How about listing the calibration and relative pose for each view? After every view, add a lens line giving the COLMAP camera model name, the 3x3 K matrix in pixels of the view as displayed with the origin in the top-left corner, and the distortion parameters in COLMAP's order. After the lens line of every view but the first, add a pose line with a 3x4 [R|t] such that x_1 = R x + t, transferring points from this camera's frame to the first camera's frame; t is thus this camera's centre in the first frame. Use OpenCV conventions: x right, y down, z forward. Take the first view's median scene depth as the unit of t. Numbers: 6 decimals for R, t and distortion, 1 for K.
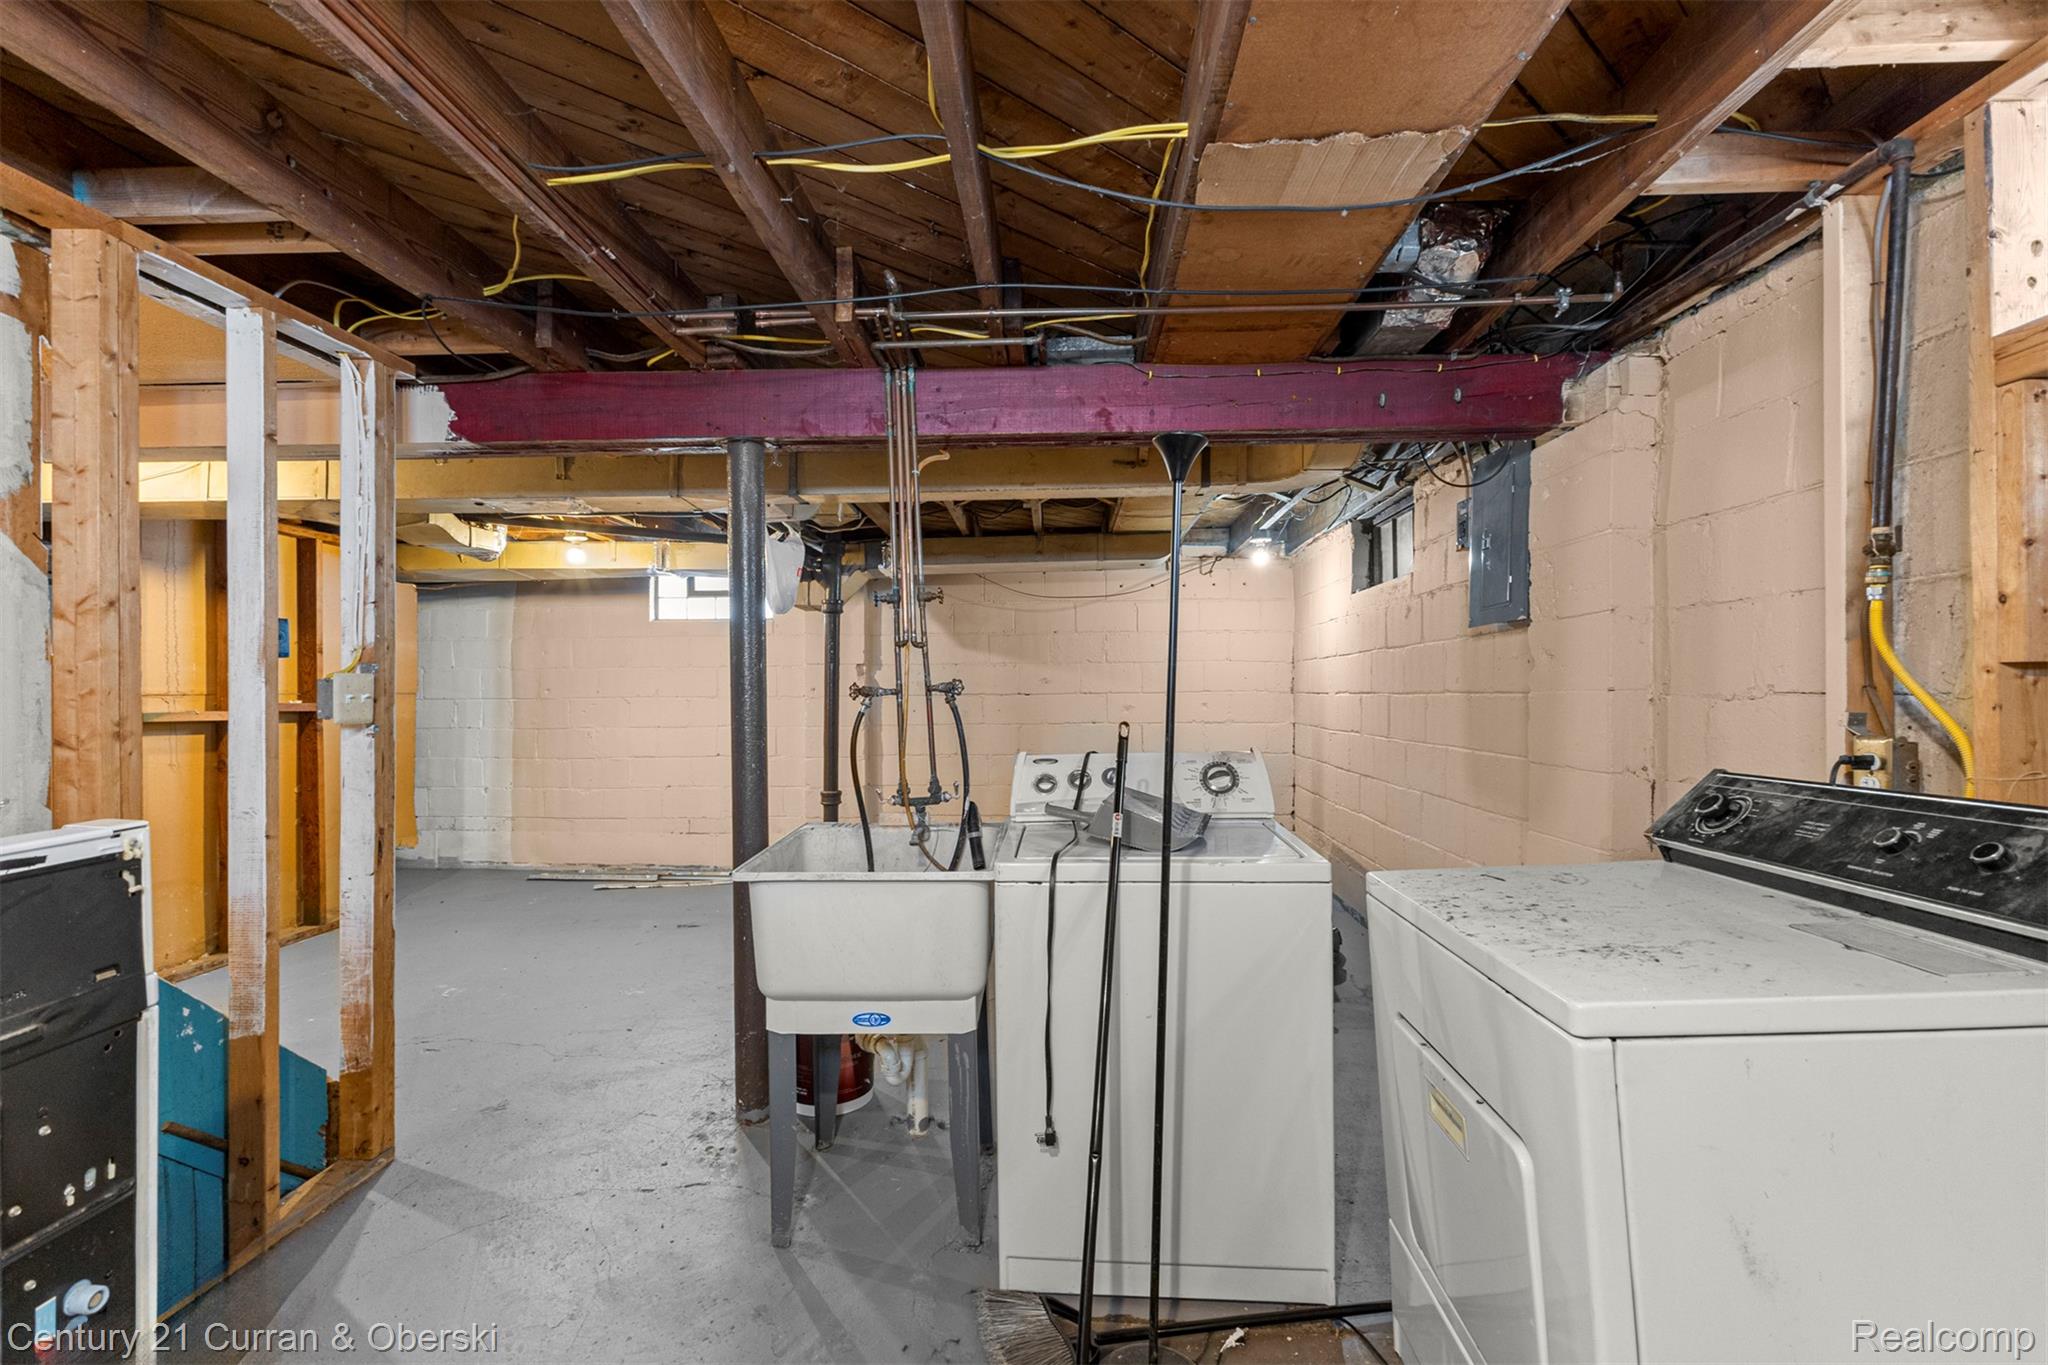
lens RADIAL K [[886.1, 0, 1023.0], [0, 886.1, 690.6], [0, 0, 1]] dist [0.001515, -0.000030]
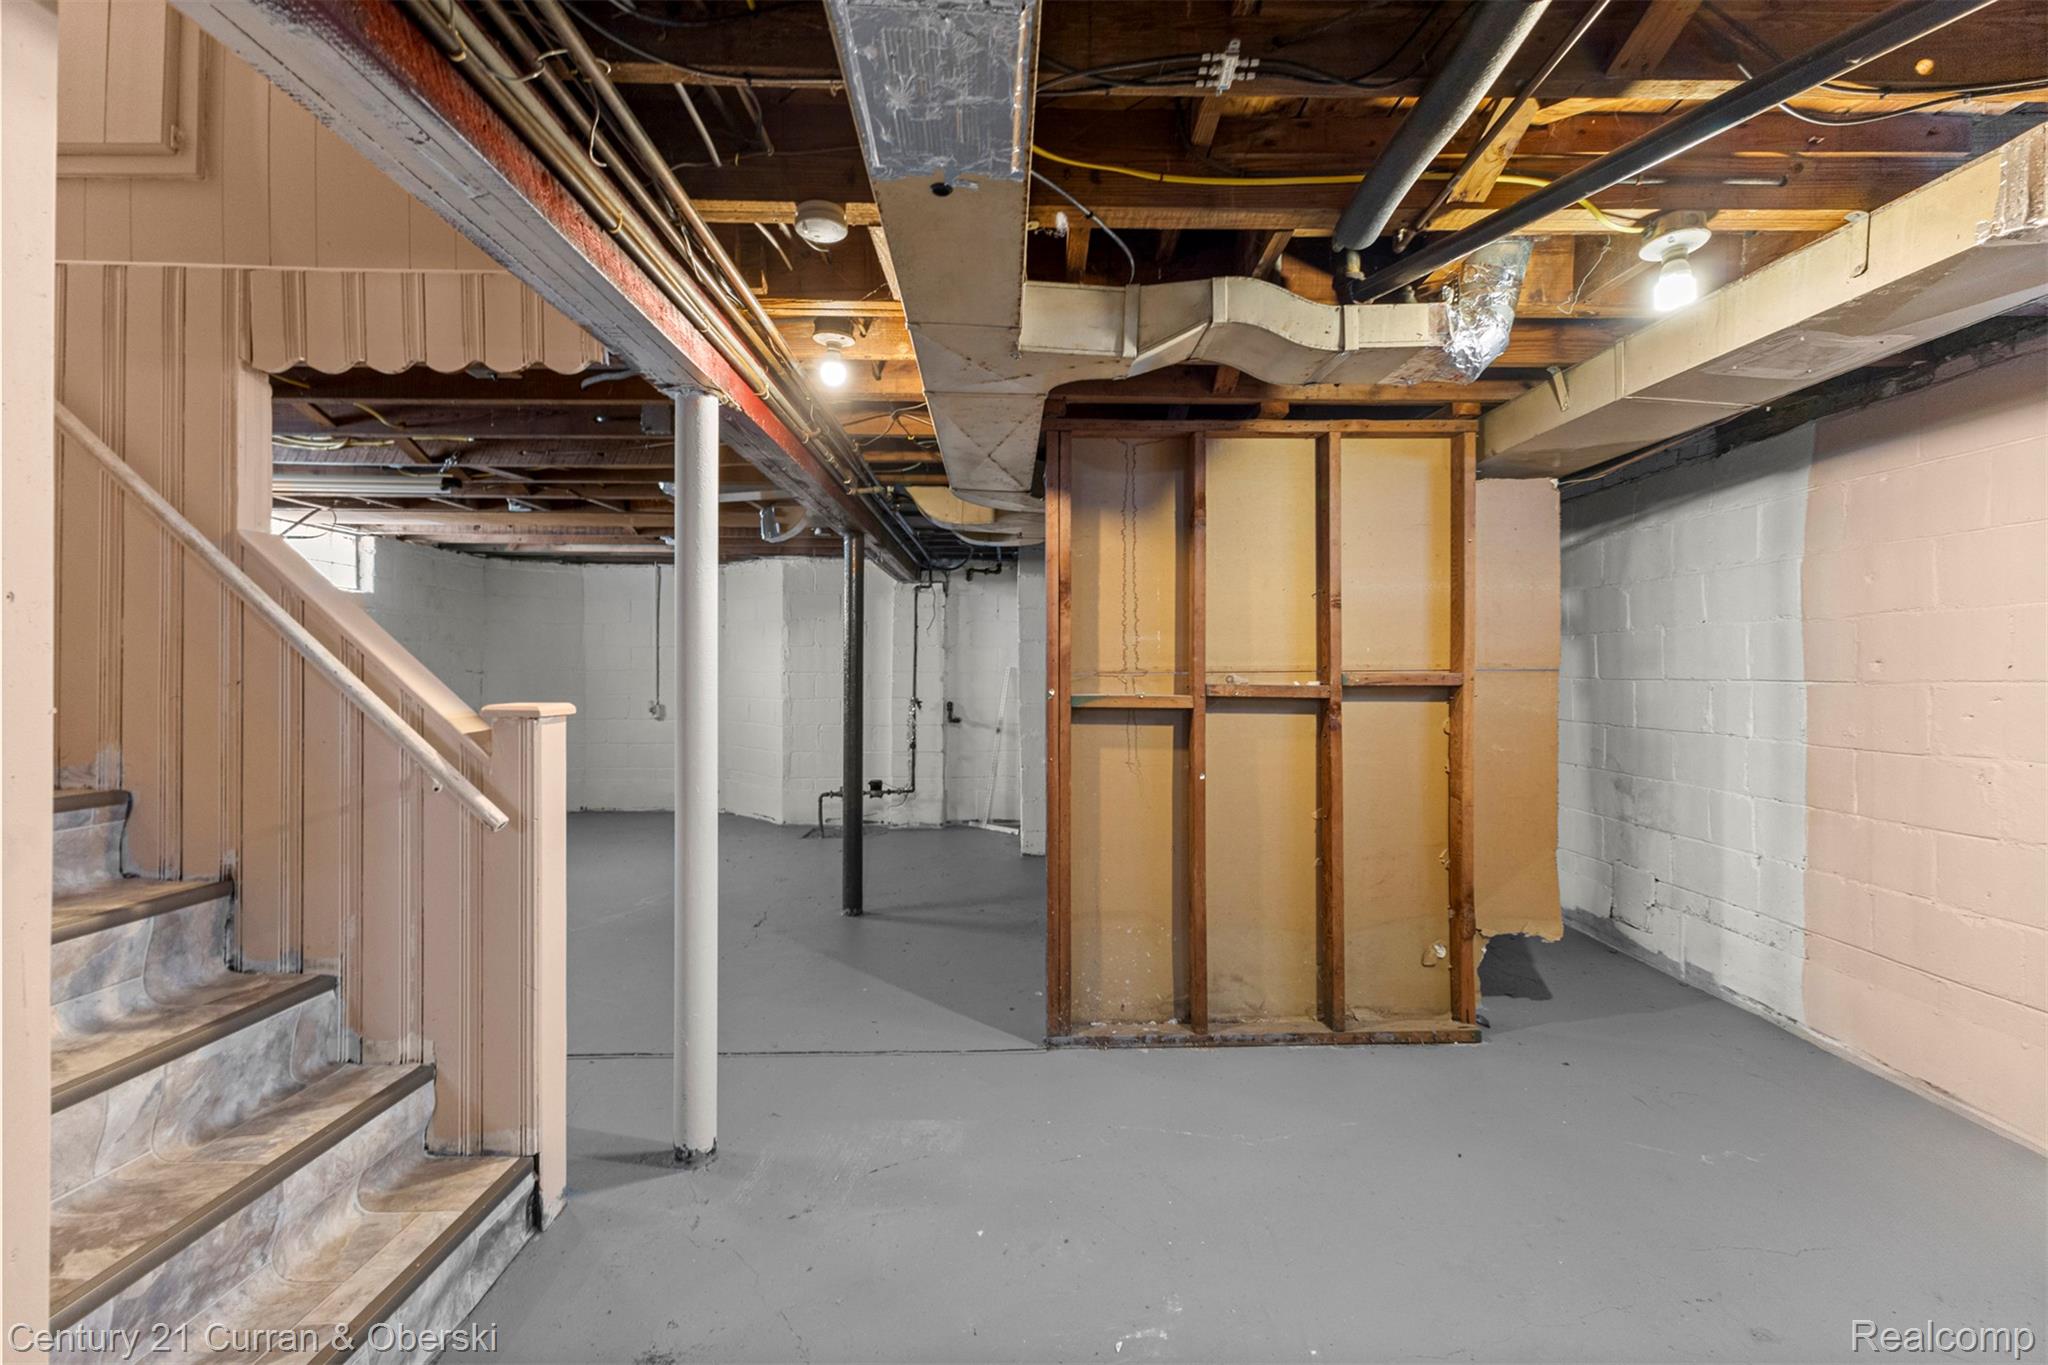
lens RADIAL K [[886.1, 0, 1018.4], [0, 886.1, 666.7], [0, 0, 1]] dist [0.001515, -0.000030]
pose [[0.046855, -0.003579, -0.998895, -0.120291], [0.005605, 0.999979, -0.003320, 0.000964], [0.998886, -0.005443, 0.046875, 0.556862]]
